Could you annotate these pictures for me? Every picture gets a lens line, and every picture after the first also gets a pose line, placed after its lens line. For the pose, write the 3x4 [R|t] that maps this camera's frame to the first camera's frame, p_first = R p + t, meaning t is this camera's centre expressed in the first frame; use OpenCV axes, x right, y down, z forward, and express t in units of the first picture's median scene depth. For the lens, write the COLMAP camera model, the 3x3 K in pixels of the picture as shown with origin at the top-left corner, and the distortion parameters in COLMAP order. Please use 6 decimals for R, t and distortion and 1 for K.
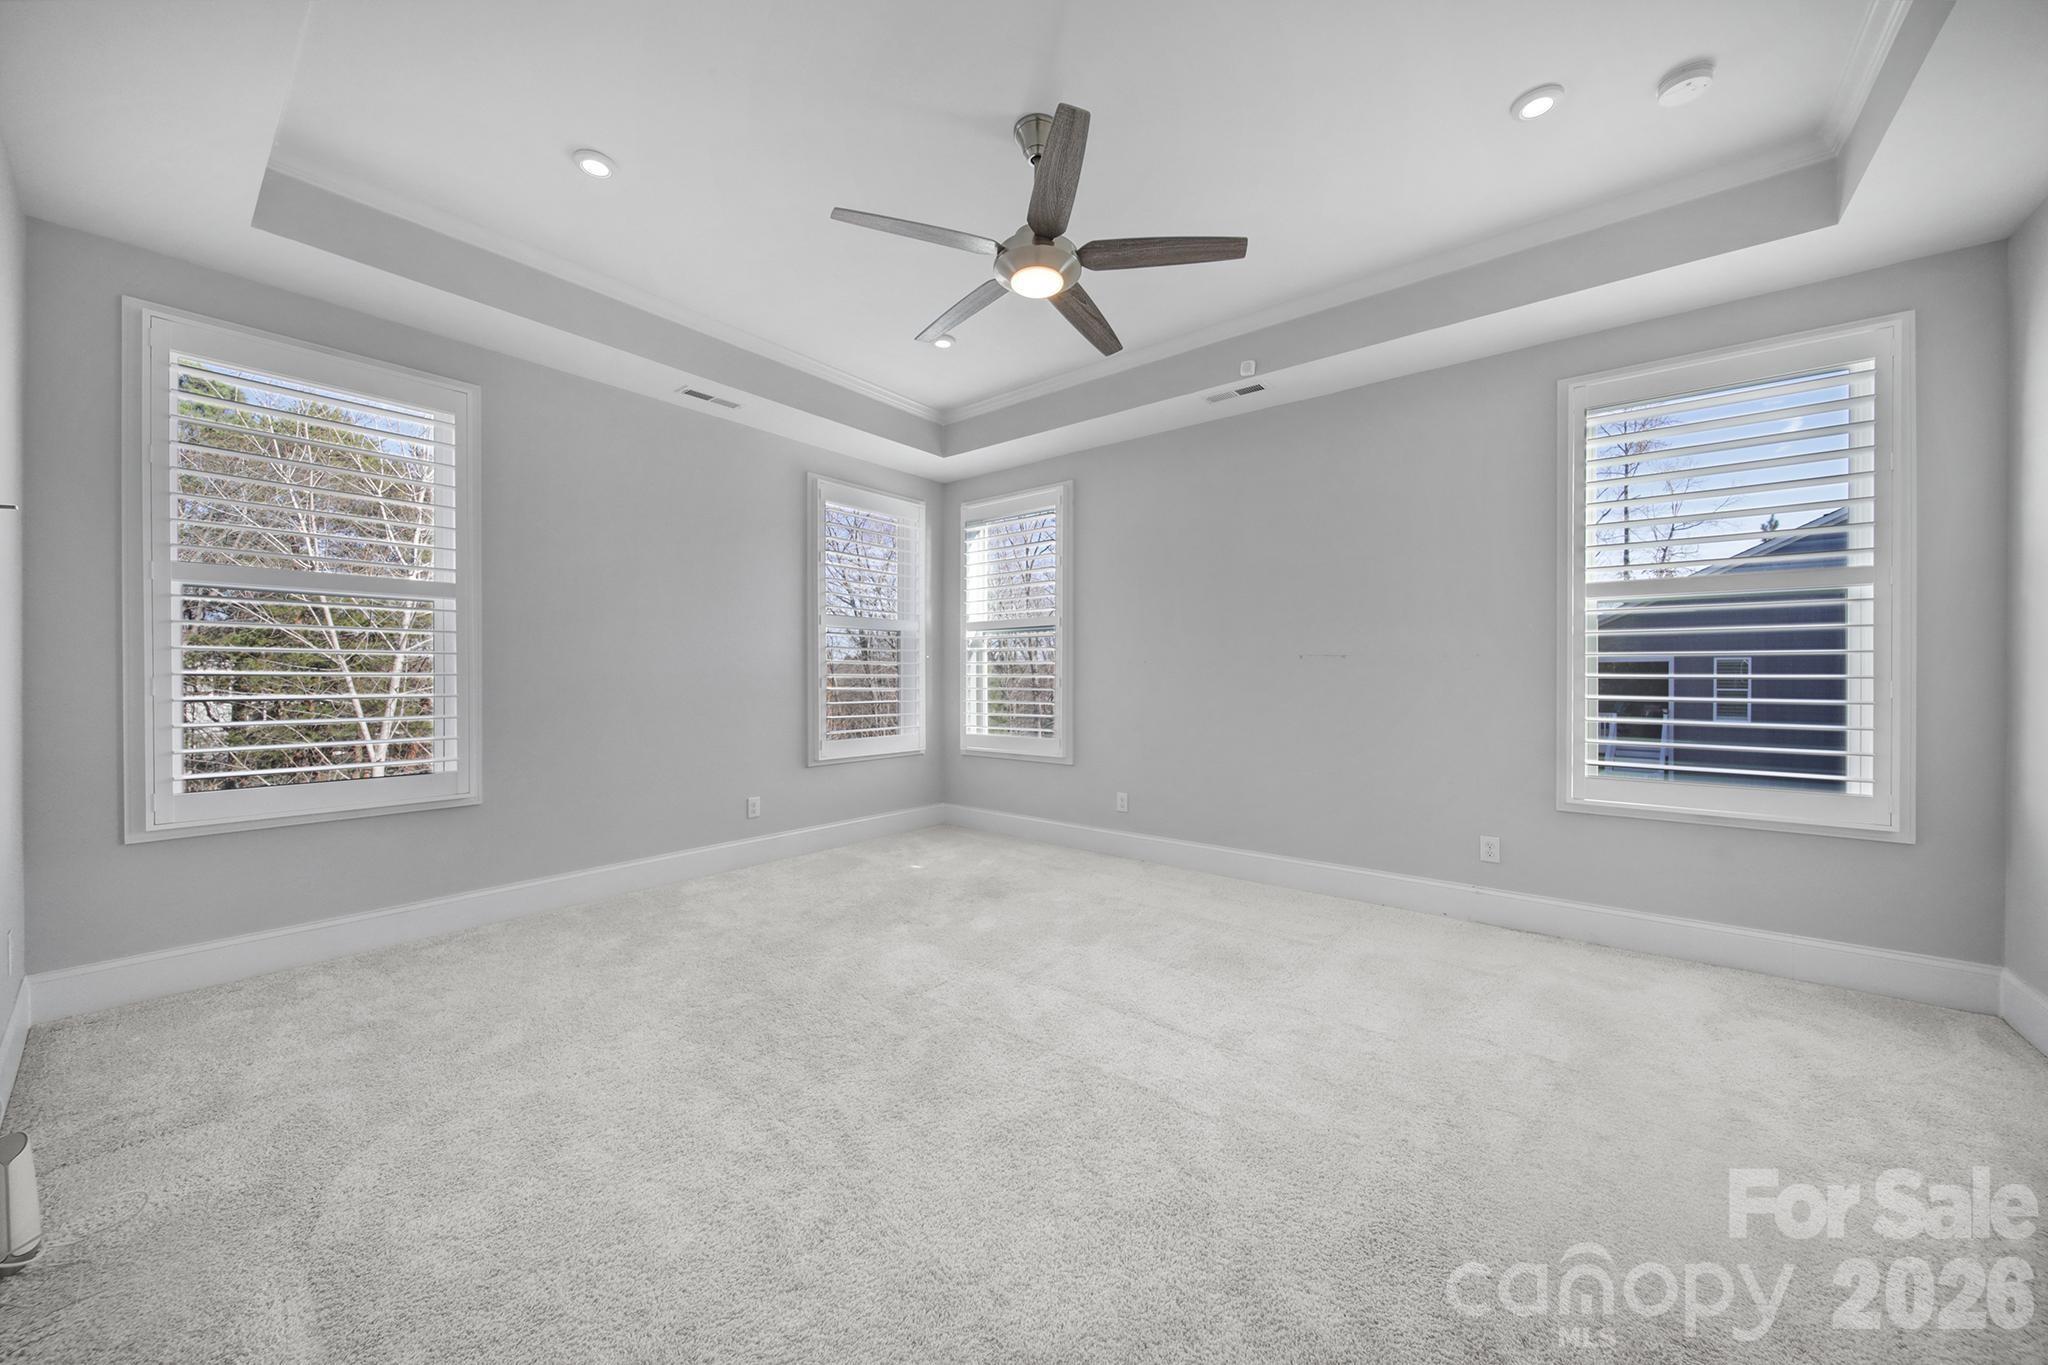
lens RADIAL K [[719.9, 0, 1034.8], [0, 719.9, 679.5], [0, 0, 1]] dist [-0.002013, -0.000968]
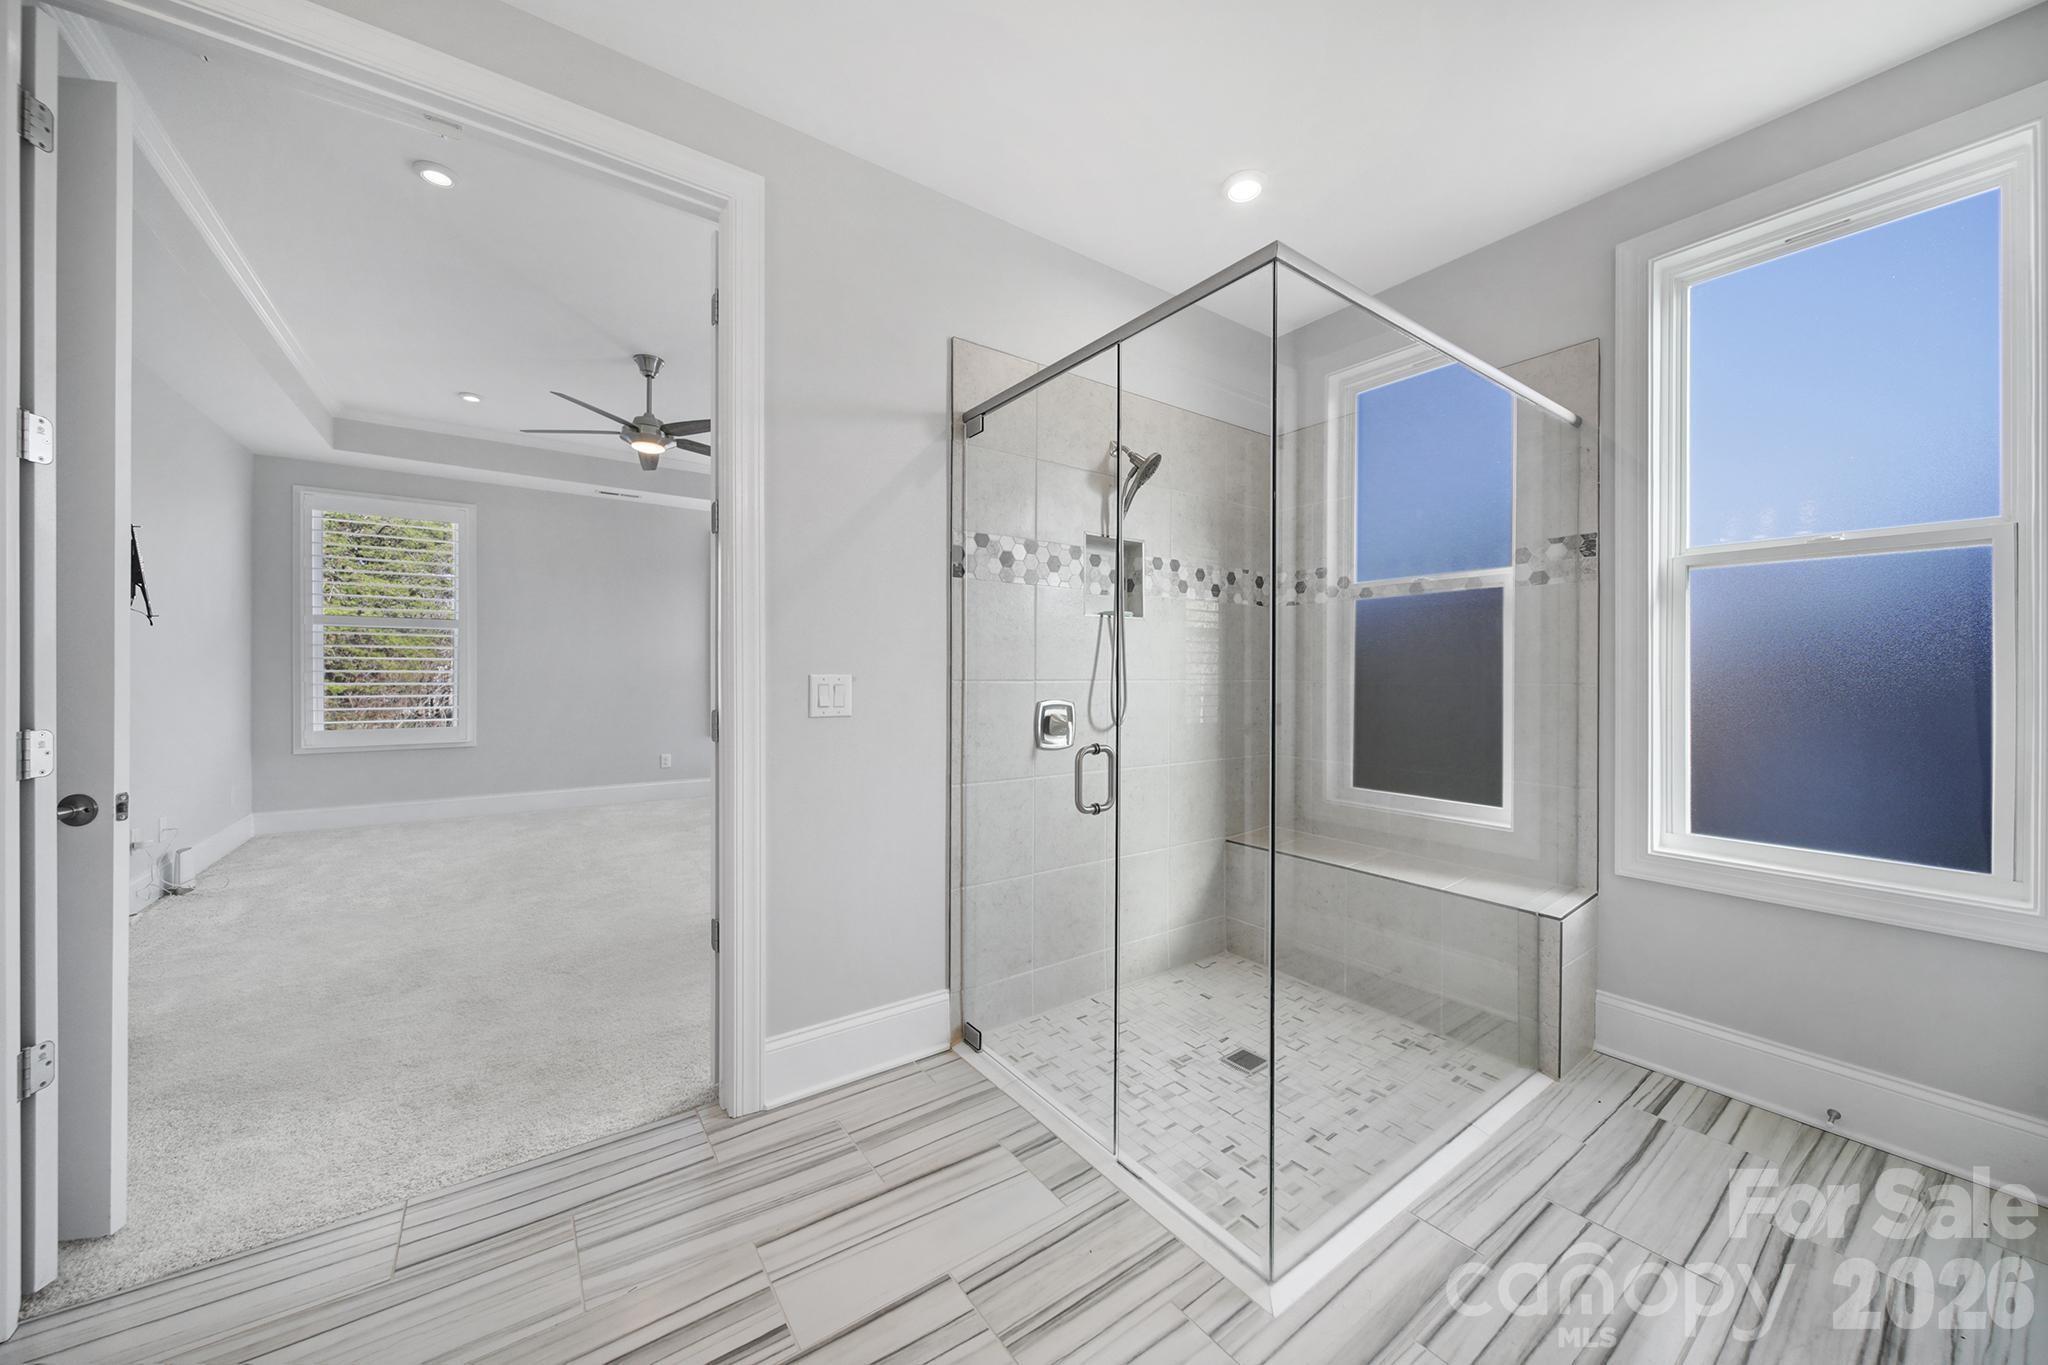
lens RADIAL K [[719.9, 0, 1043.0], [0, 719.9, 680.4], [0, 0, 1]] dist [-0.002013, -0.000968]
pose [[0.964843, 0.002548, -0.262814, 1.172779], [-0.000097, 0.999956, 0.009339, -0.000308], [0.262826, -0.008985, 0.964801, -0.368274]]
